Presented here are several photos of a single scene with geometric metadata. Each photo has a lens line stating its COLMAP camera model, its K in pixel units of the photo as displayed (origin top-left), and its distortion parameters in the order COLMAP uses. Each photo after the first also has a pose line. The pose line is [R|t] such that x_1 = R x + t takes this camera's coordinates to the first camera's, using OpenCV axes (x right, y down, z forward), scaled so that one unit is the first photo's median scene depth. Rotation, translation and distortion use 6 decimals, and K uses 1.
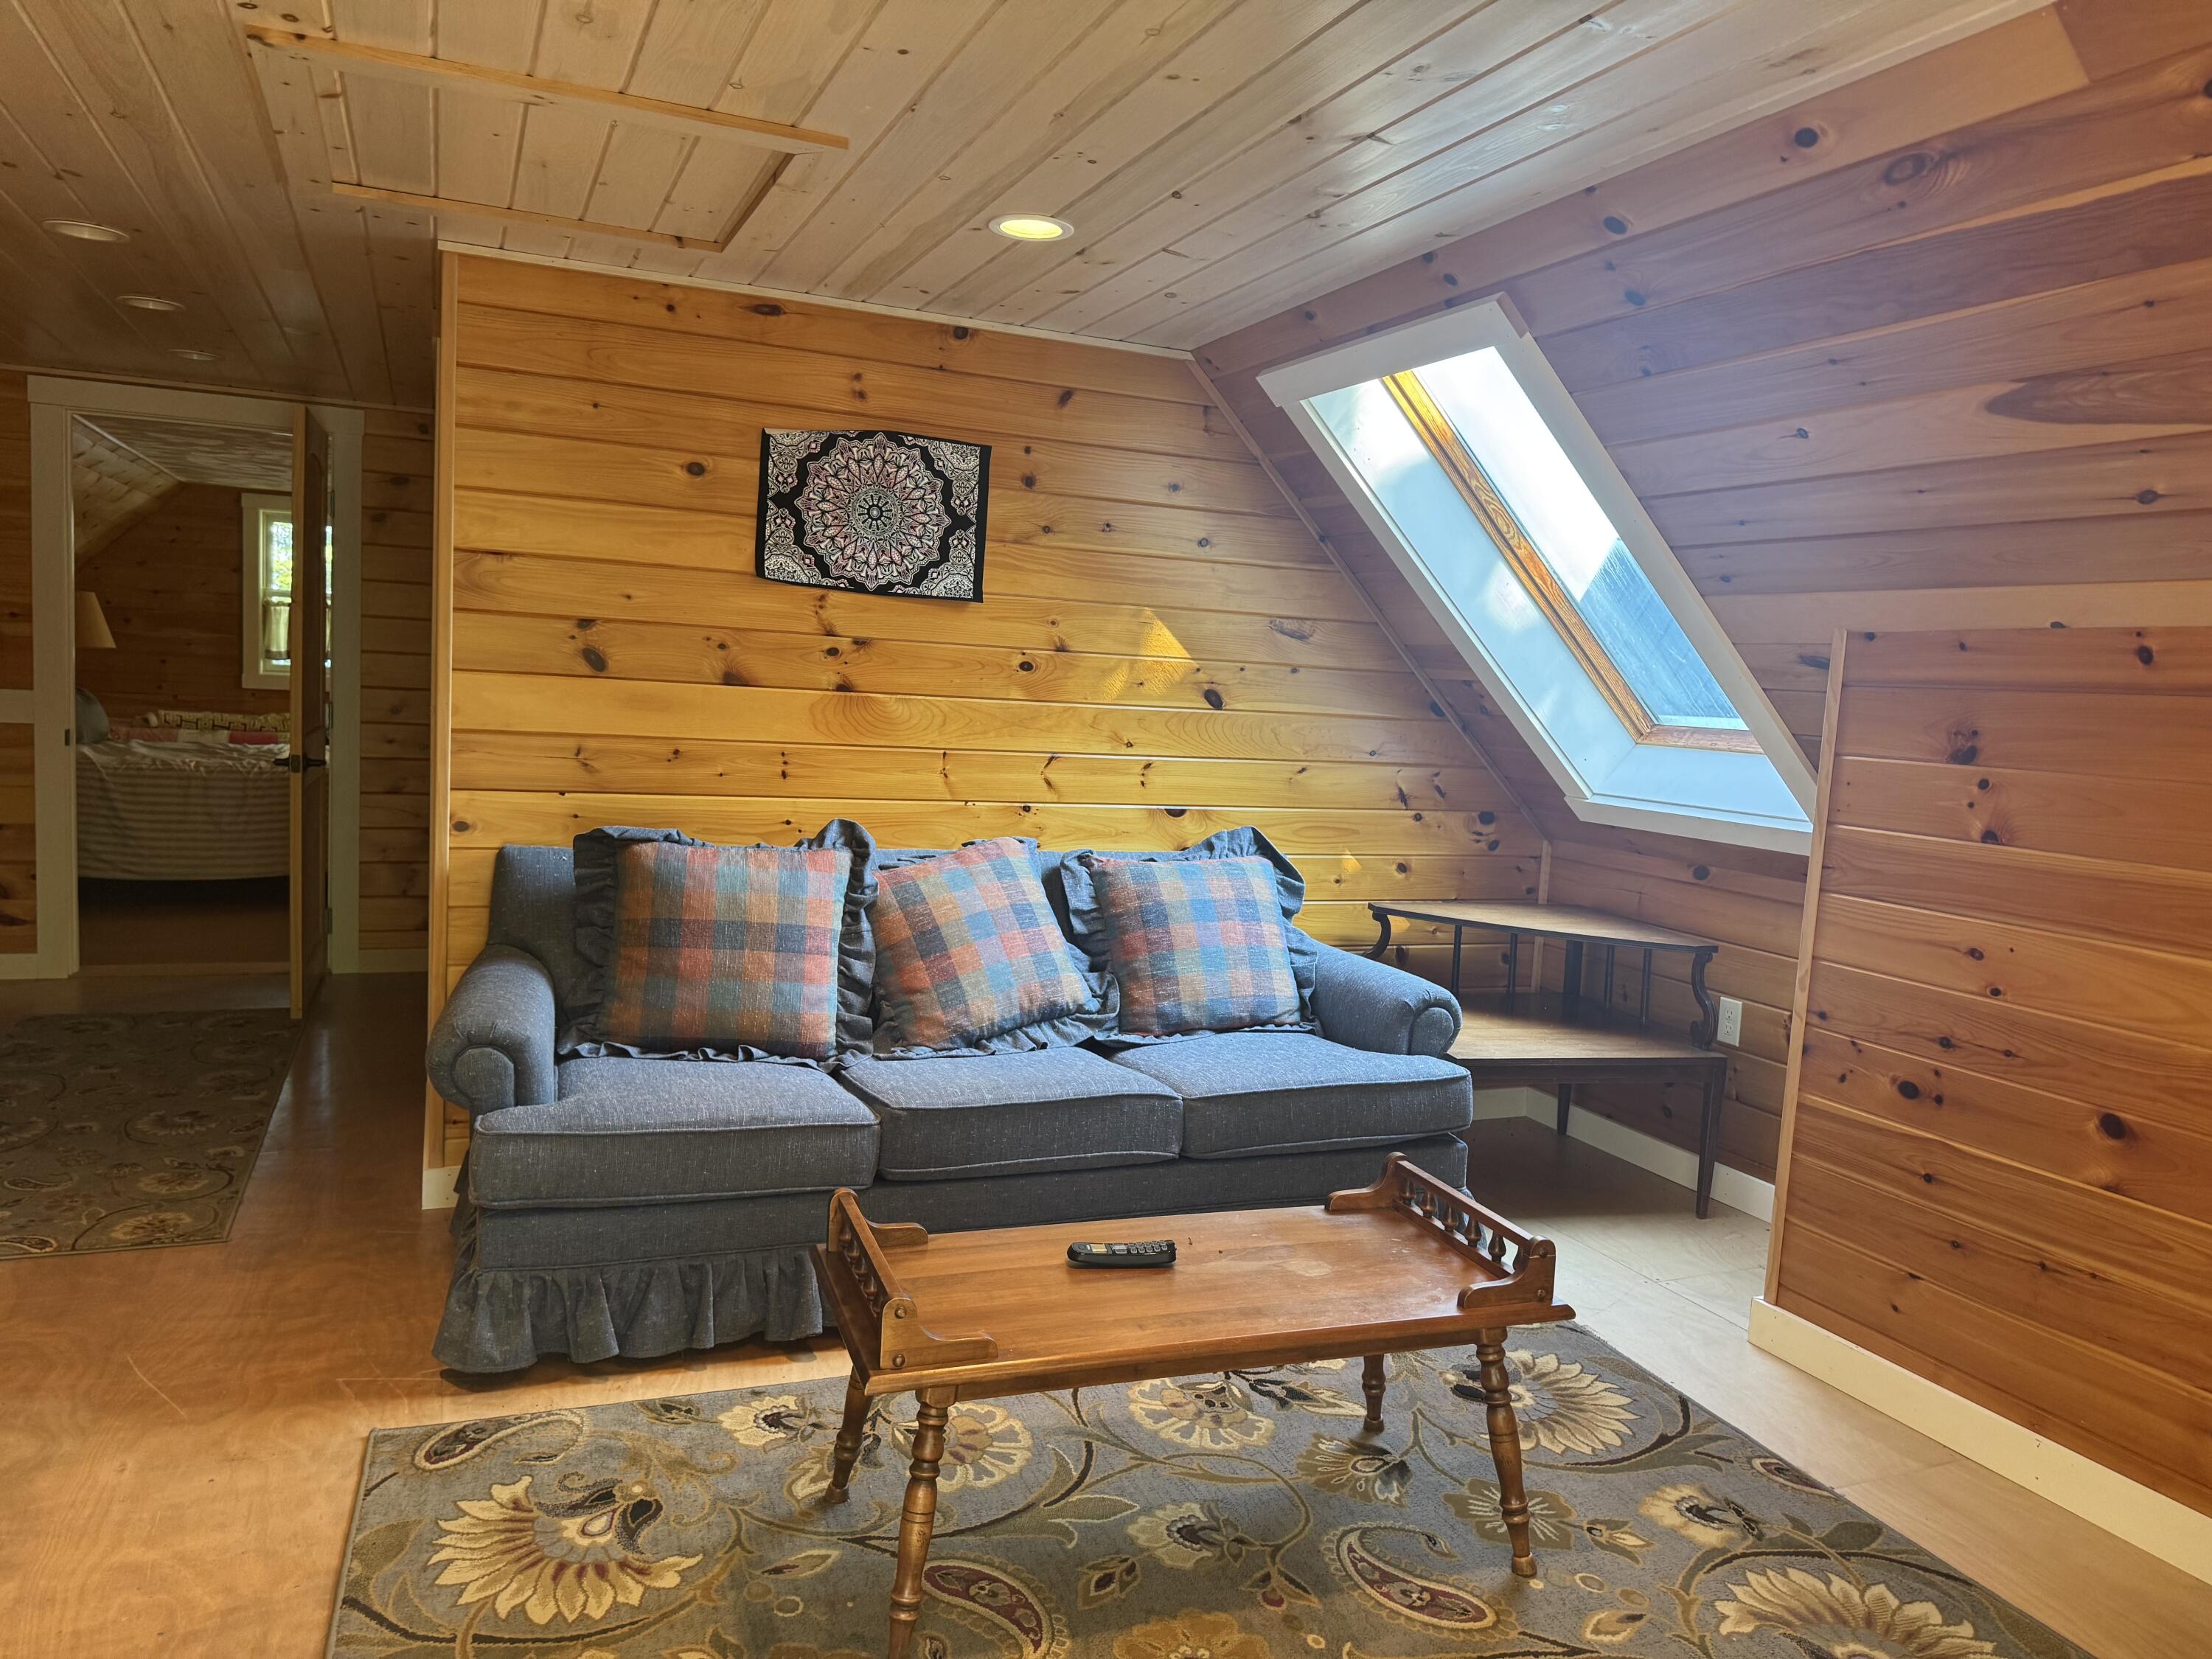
lens RADIAL K [[1567.8, 0, 1127.8], [0, 1567.8, 823.0], [0, 0, 1]] dist [0.072062, -0.084768]
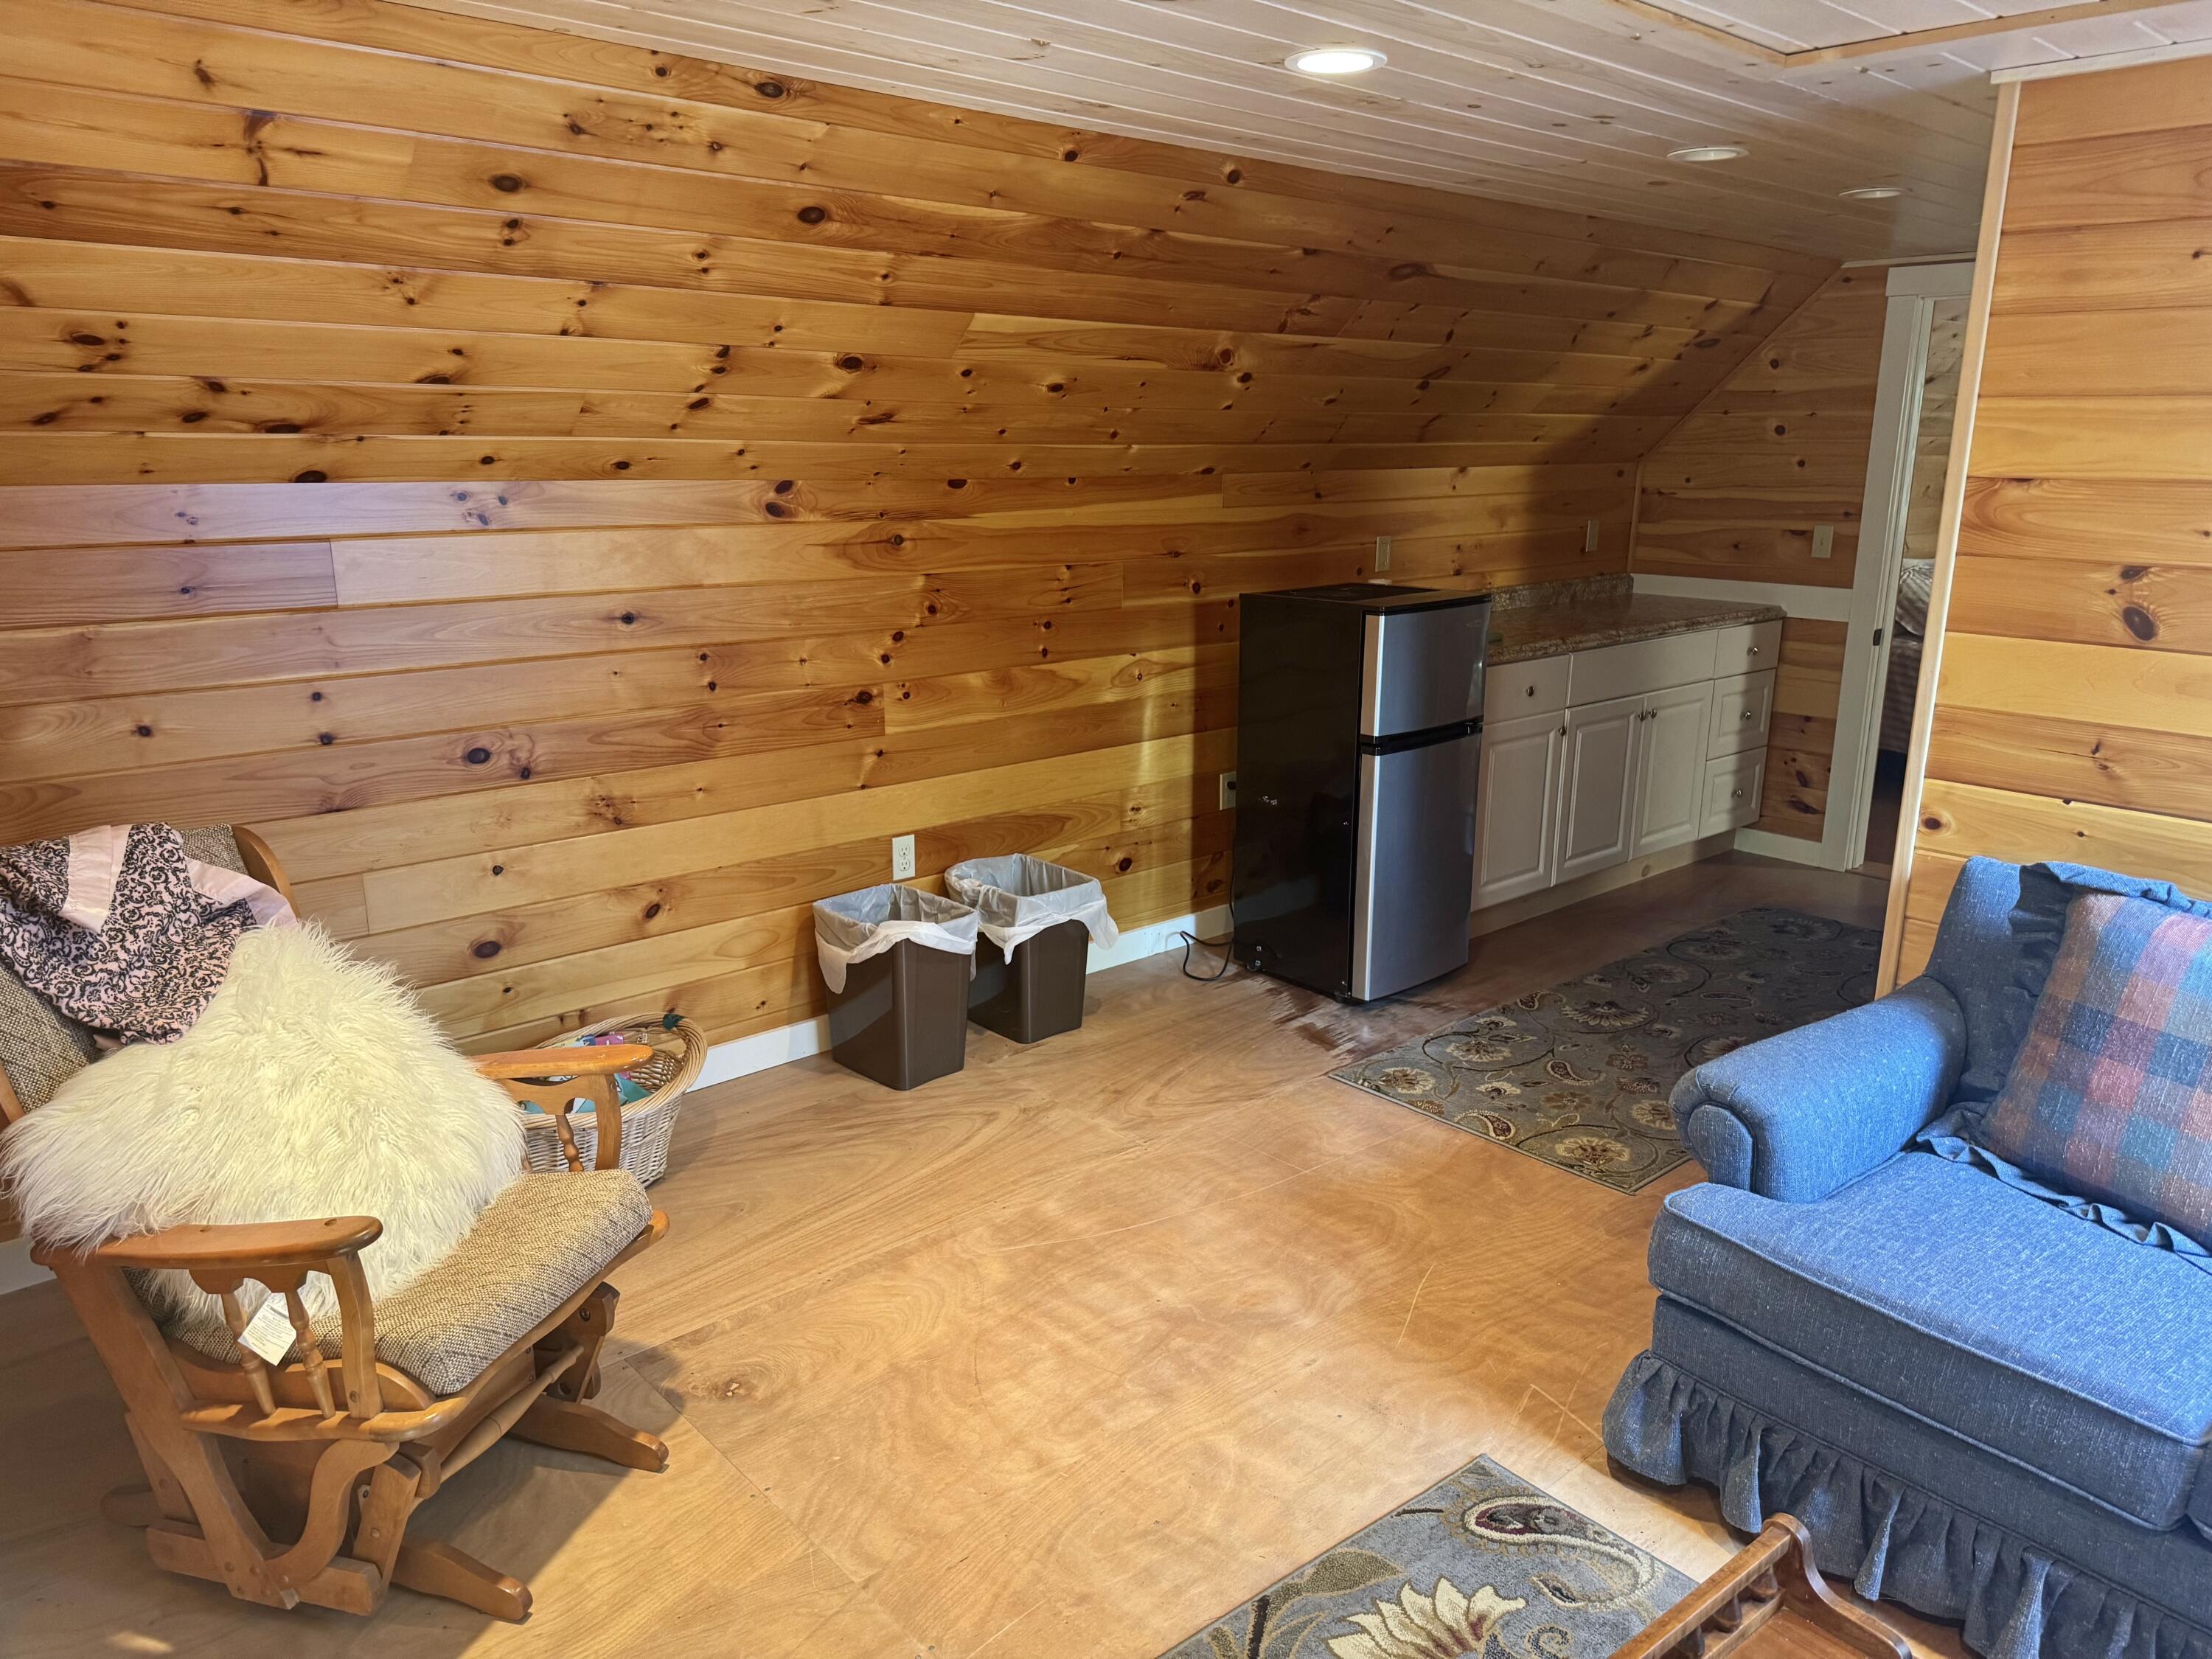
lens RADIAL K [[1553.8, 0, 1081.2], [0, 1553.8, 850.0], [0, 0, 1]] dist [0.114573, -0.198659]
pose [[0.317592, 0.192480, -0.928486, 0.203542], [-0.078044, 0.981165, 0.176705, -0.098322], [0.945010, 0.016343, 0.326632, 0.344302]]
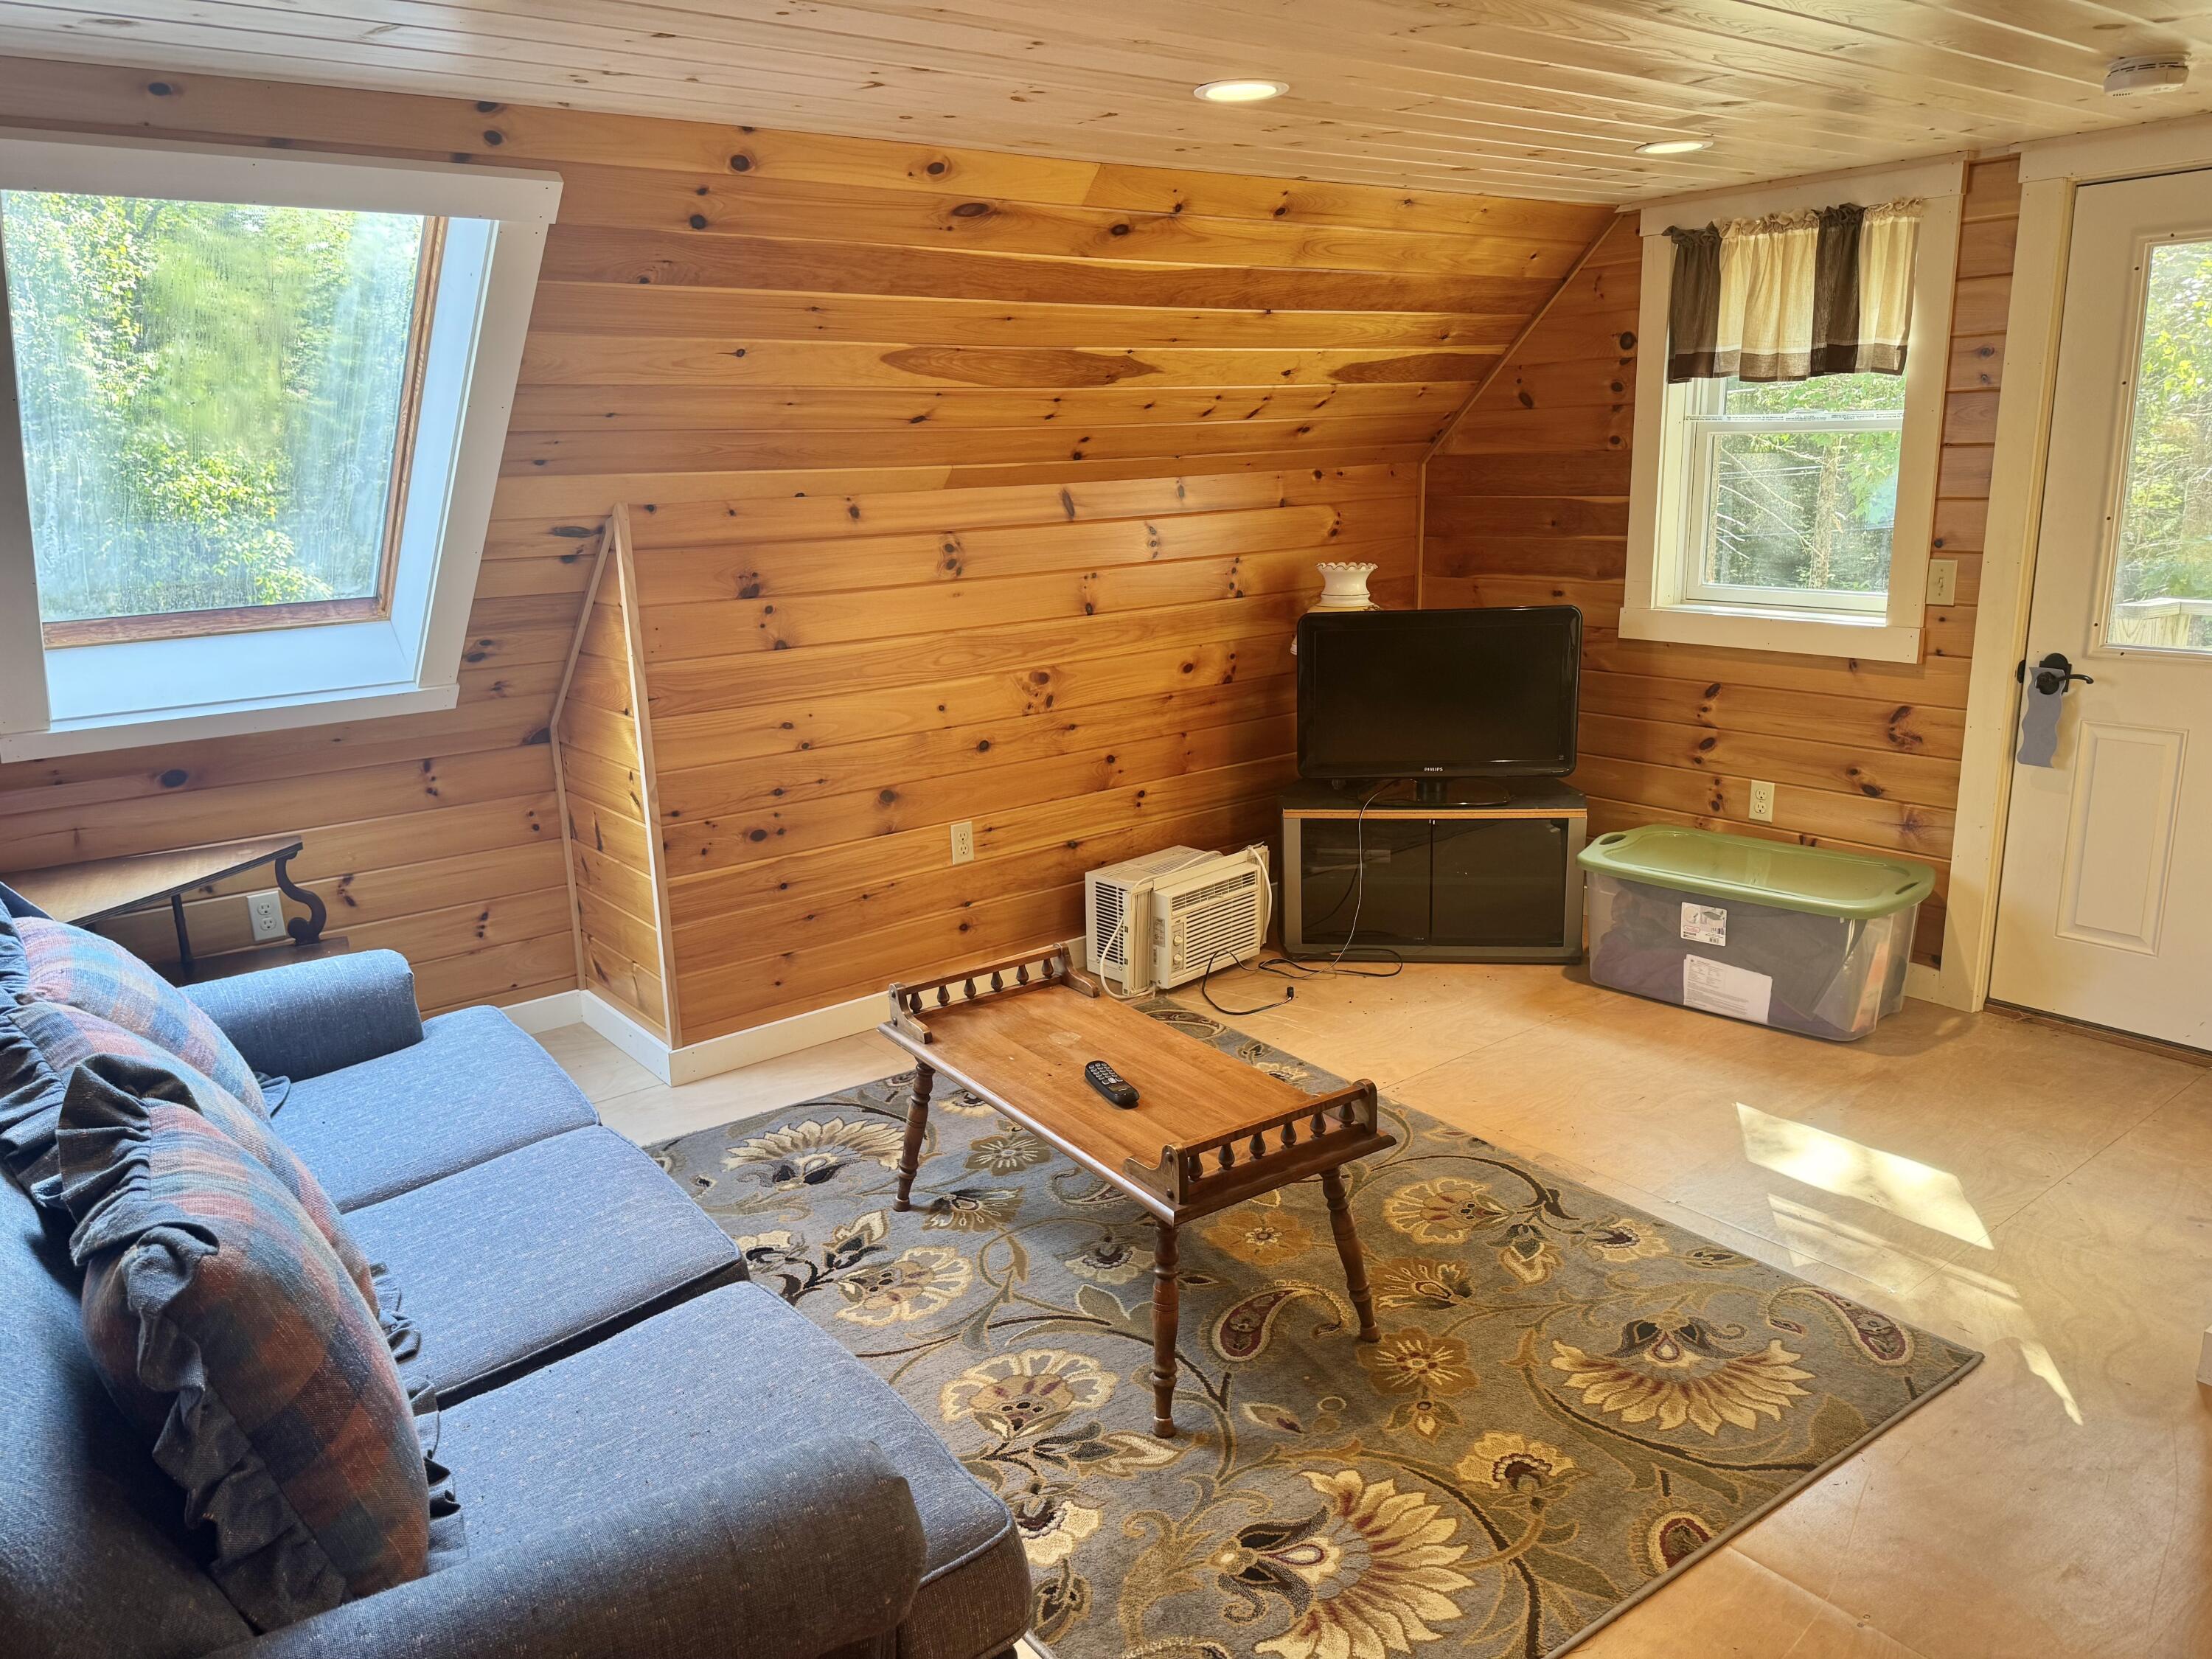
lens RADIAL K [[1553.8, 0, 1081.2], [0, 1553.8, 850.0], [0, 0, 1]] dist [0.114573, -0.198659]
pose [[-0.249263, -0.287909, 0.924649, -0.737096], [0.107744, 0.940614, 0.321926, -0.200148], [-0.962424, 0.179869, -0.203440, 0.862289]]
